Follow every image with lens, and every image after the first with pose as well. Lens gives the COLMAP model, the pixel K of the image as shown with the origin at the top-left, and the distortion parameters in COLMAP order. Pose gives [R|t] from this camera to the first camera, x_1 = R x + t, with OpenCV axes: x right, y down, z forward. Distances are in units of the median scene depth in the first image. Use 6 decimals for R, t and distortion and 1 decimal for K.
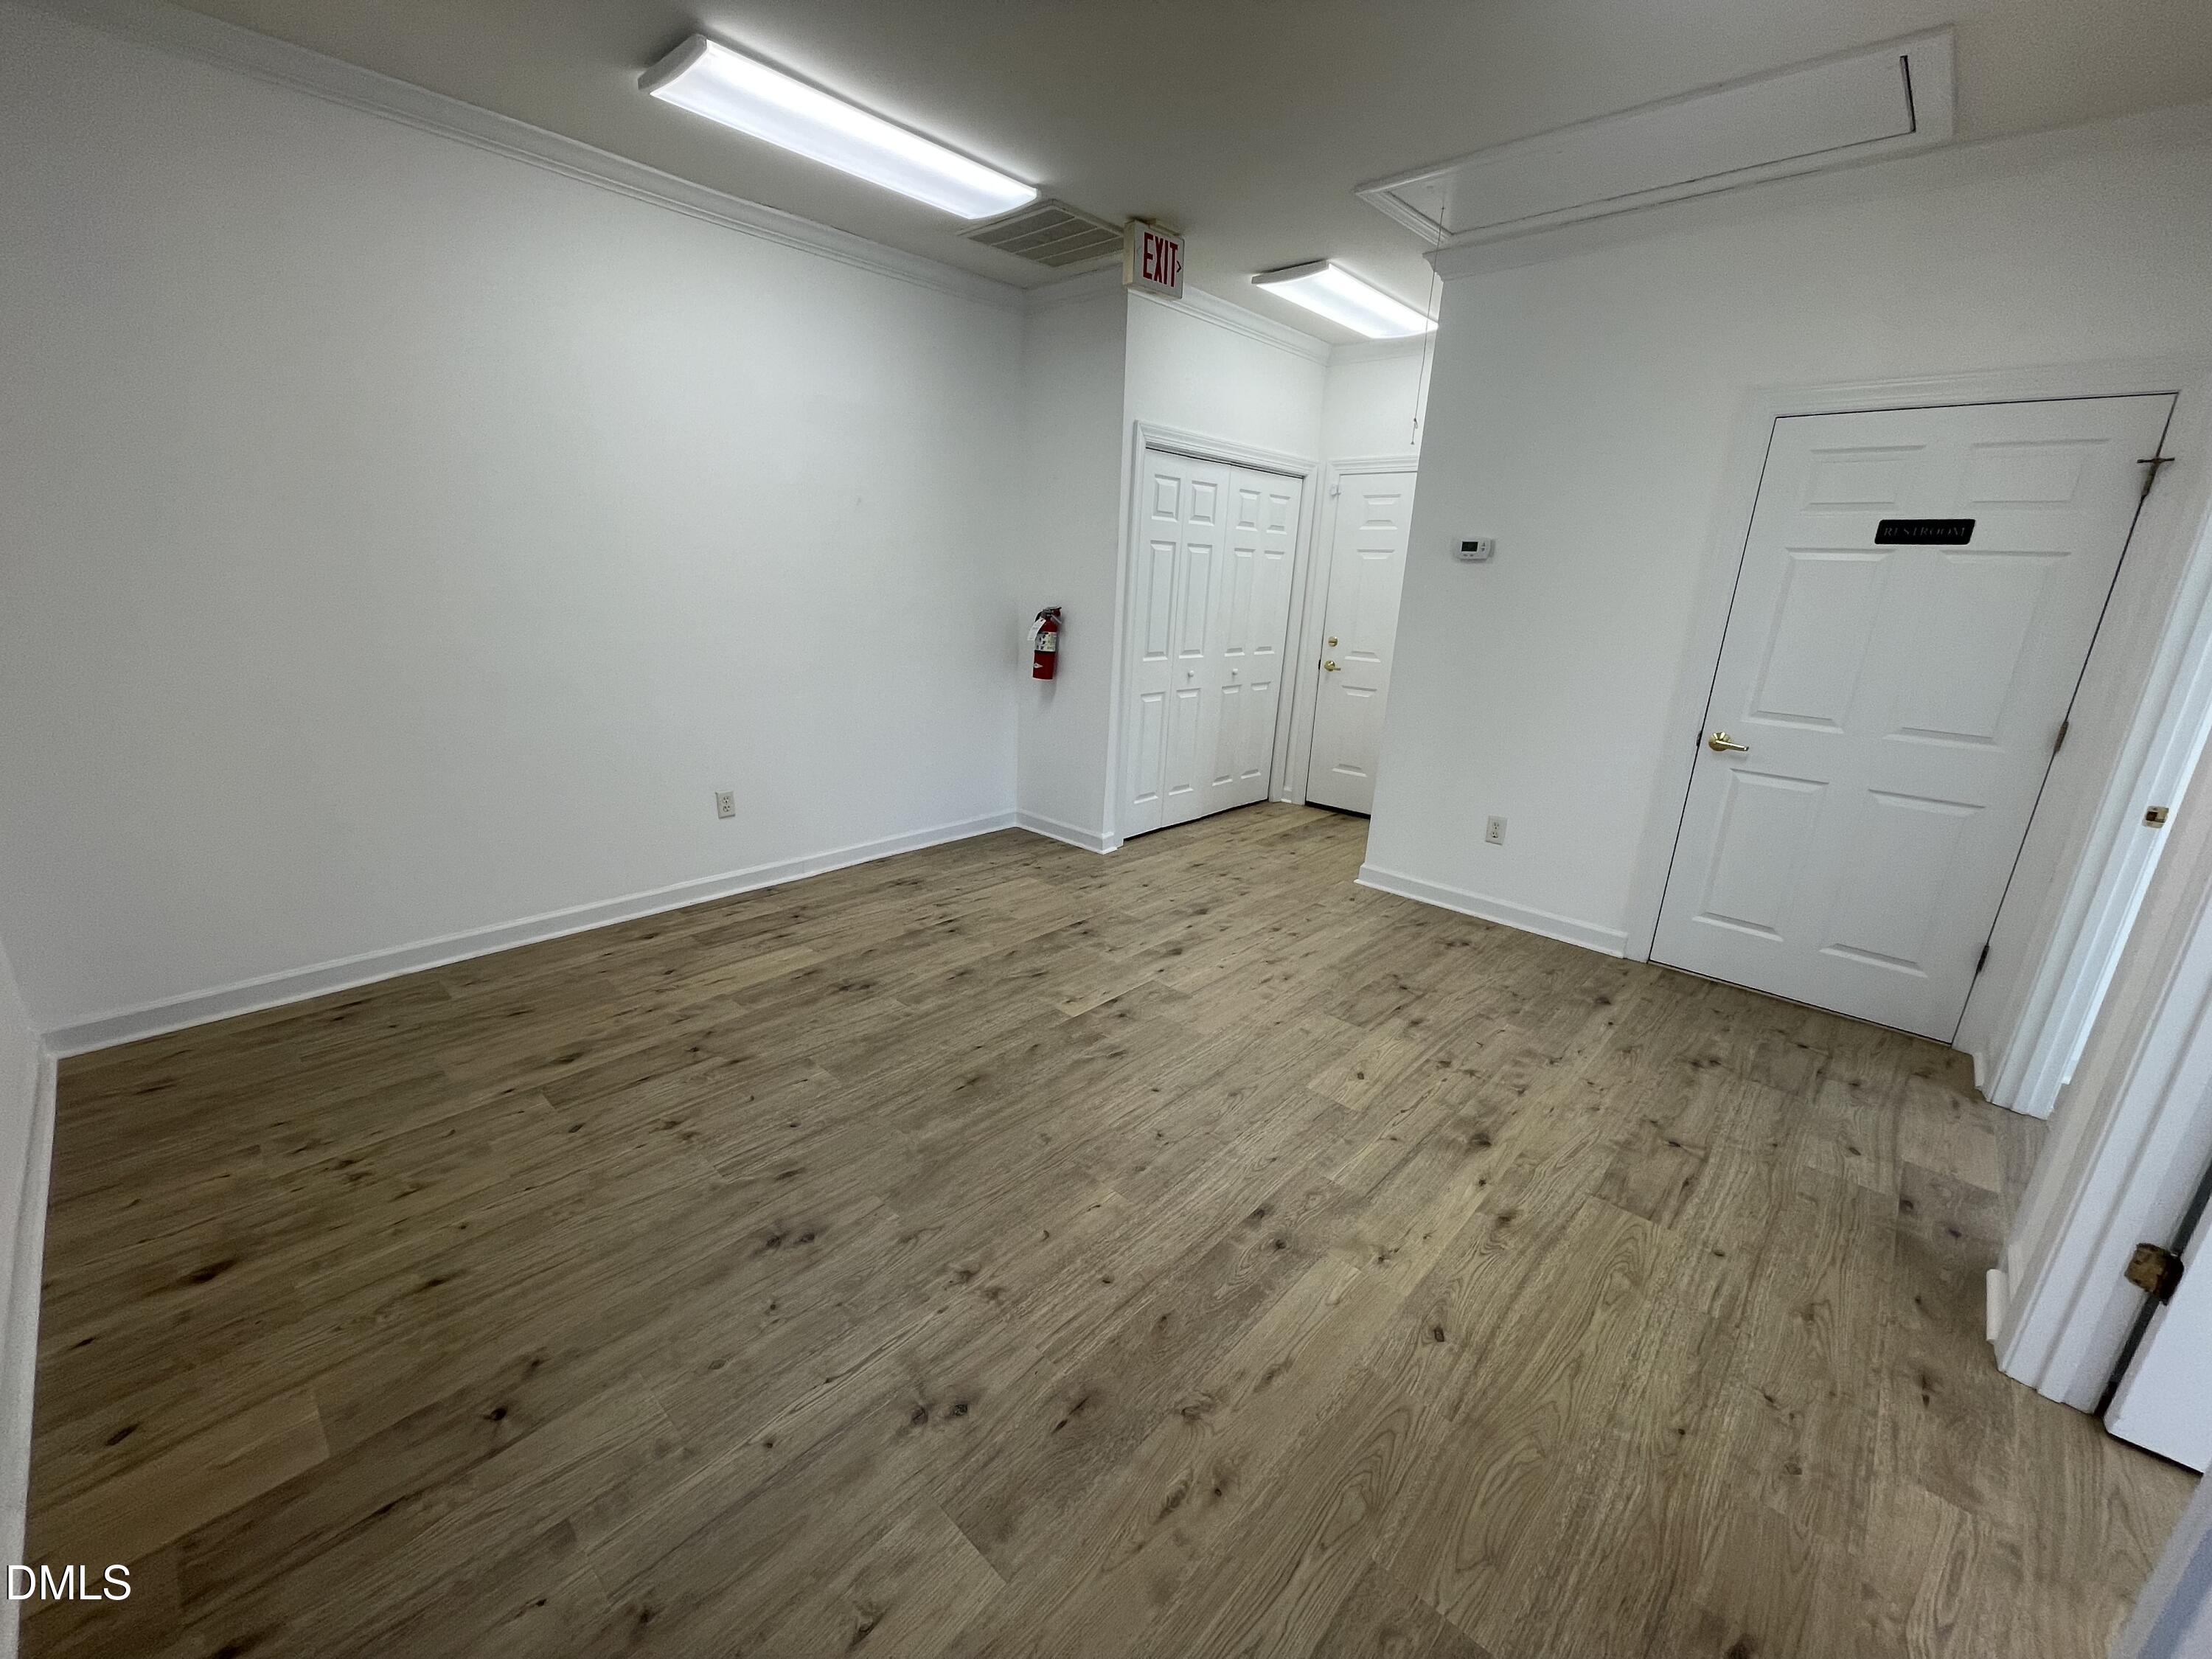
lens RADIAL K [[891.3, 0, 1092.9], [0, 891.3, 827.3], [0, 0, 1]] dist [-0.001729, 0.000904]
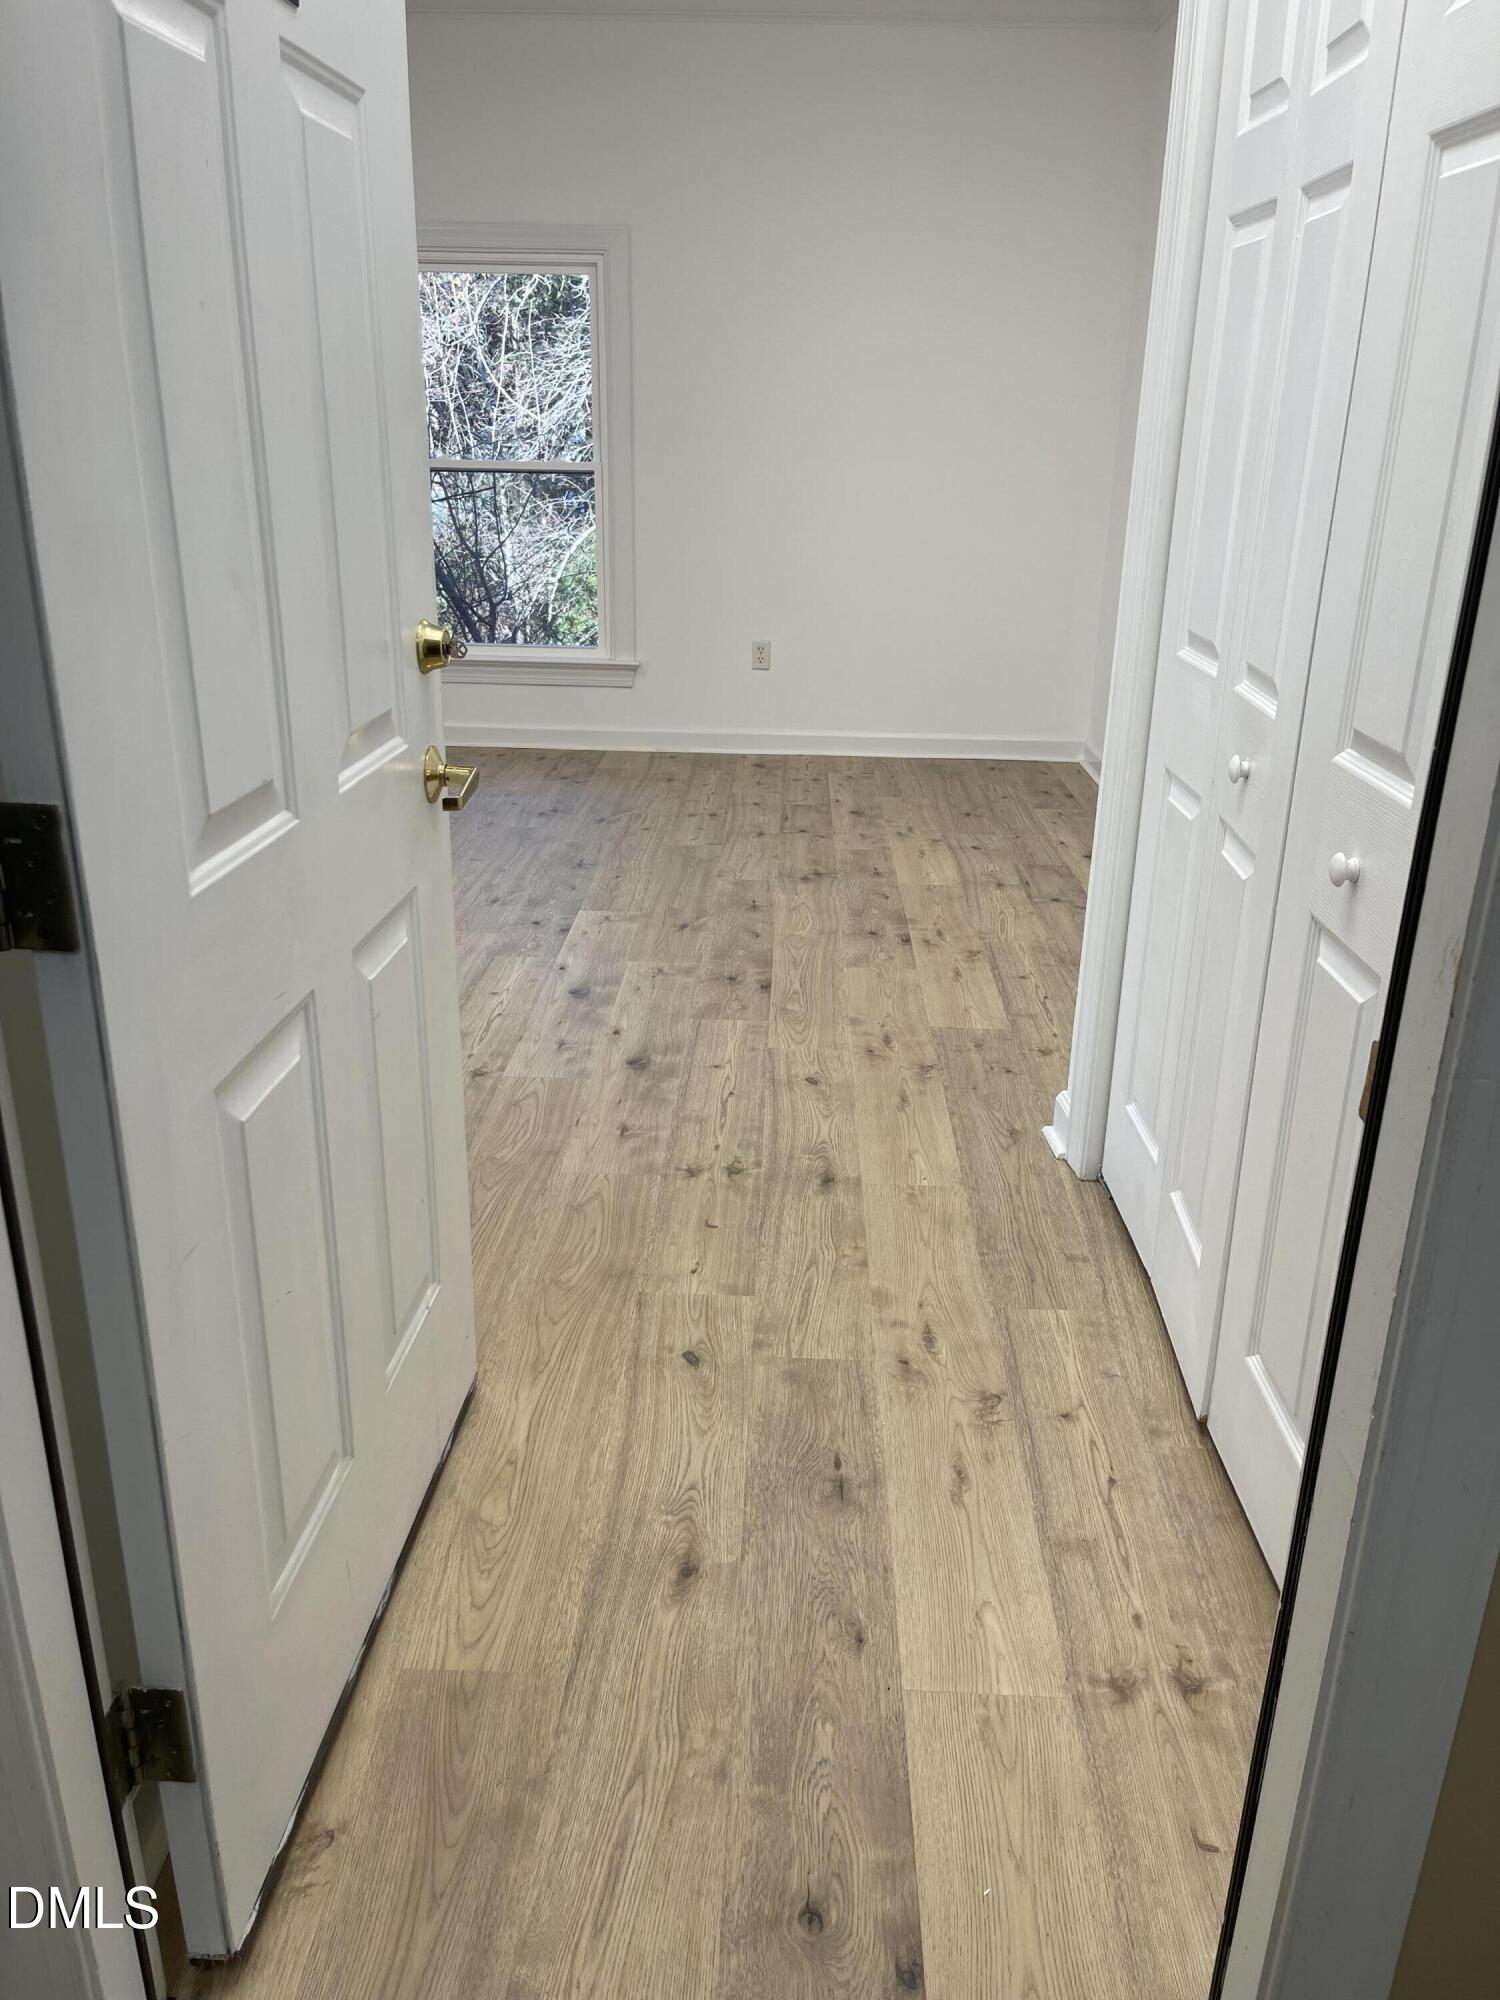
lens RADIAL K [[1512.2, 0, 723.7], [0, 1512.2, 998.2], [0, 0, 1]] dist [0.065921, -0.003278]
pose [[-0.760404, 0.185292, -0.622457, 0.907130], [-0.223145, 0.825545, 0.518344, -0.574932], [0.609912, 0.533049, -0.586401, 2.258211]]
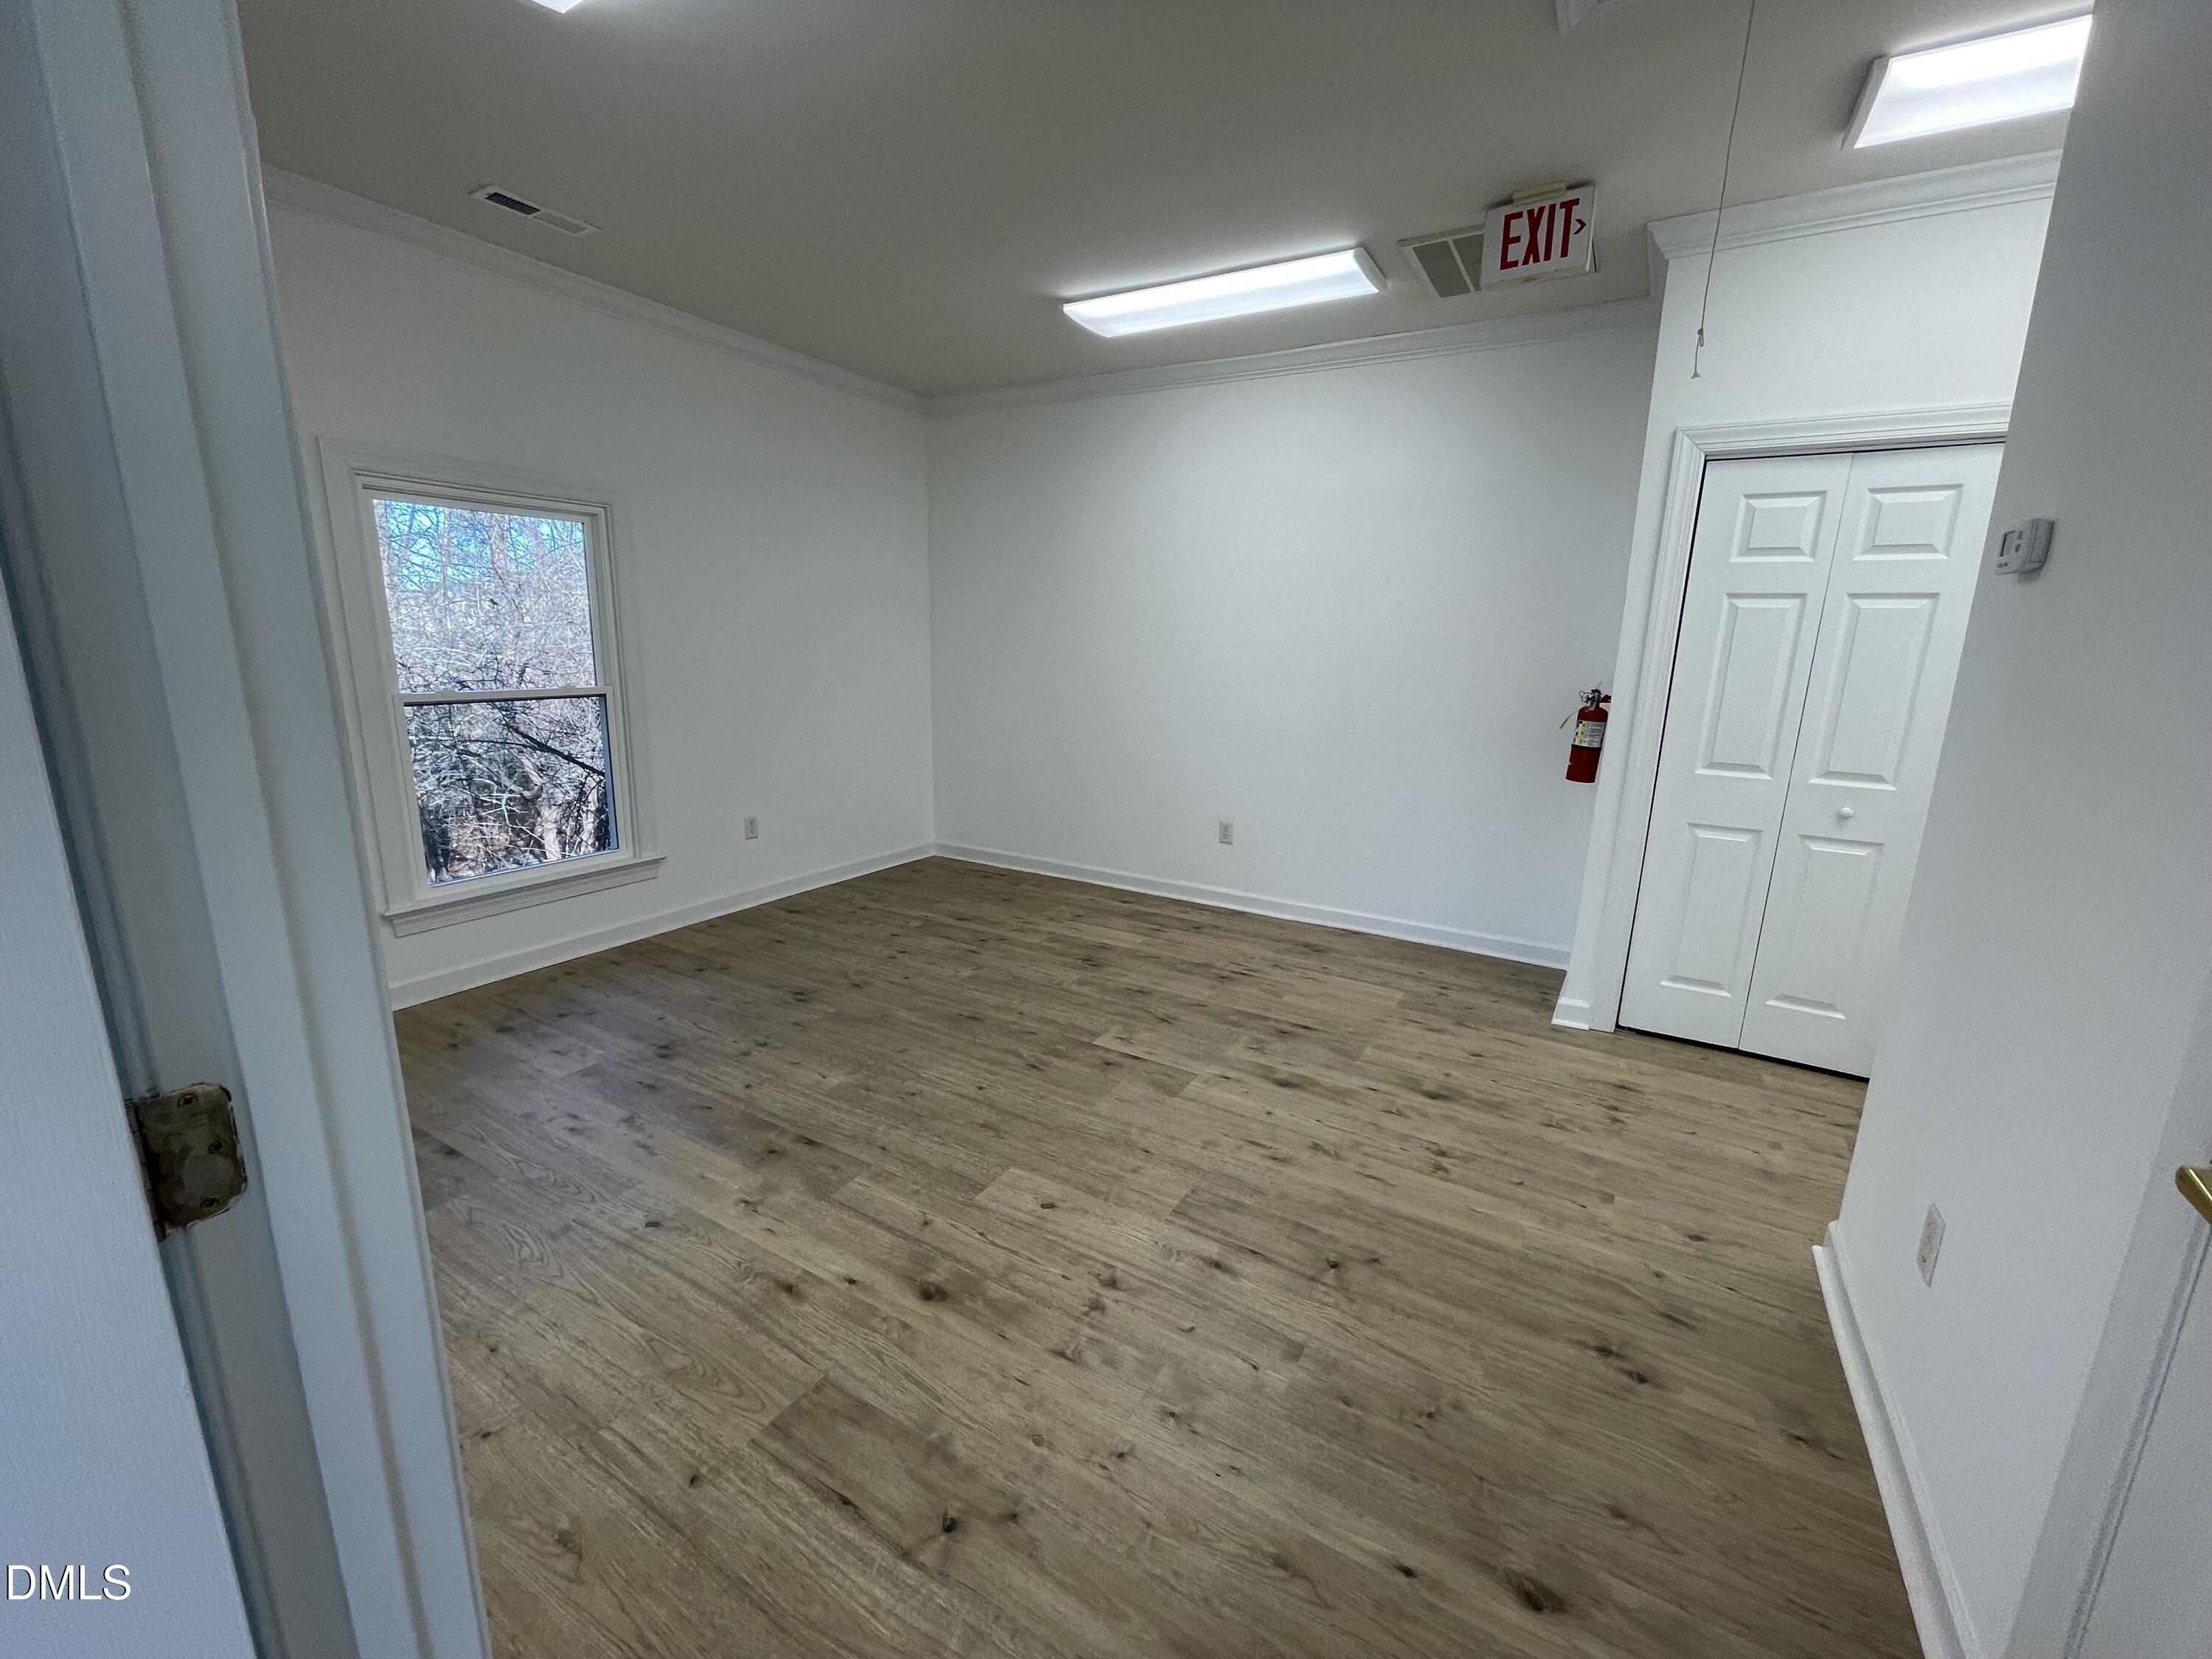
lens RADIAL K [[891.3, 0, 1092.9], [0, 891.3, 827.3], [0, 0, 1]] dist [-0.001729, 0.000904]
pose [[0.212181, 0.170890, -0.962172, 1.075512], [-0.289541, 0.951376, 0.105122, -0.159099], [0.933352, 0.256284, 0.251344, 0.762502]]
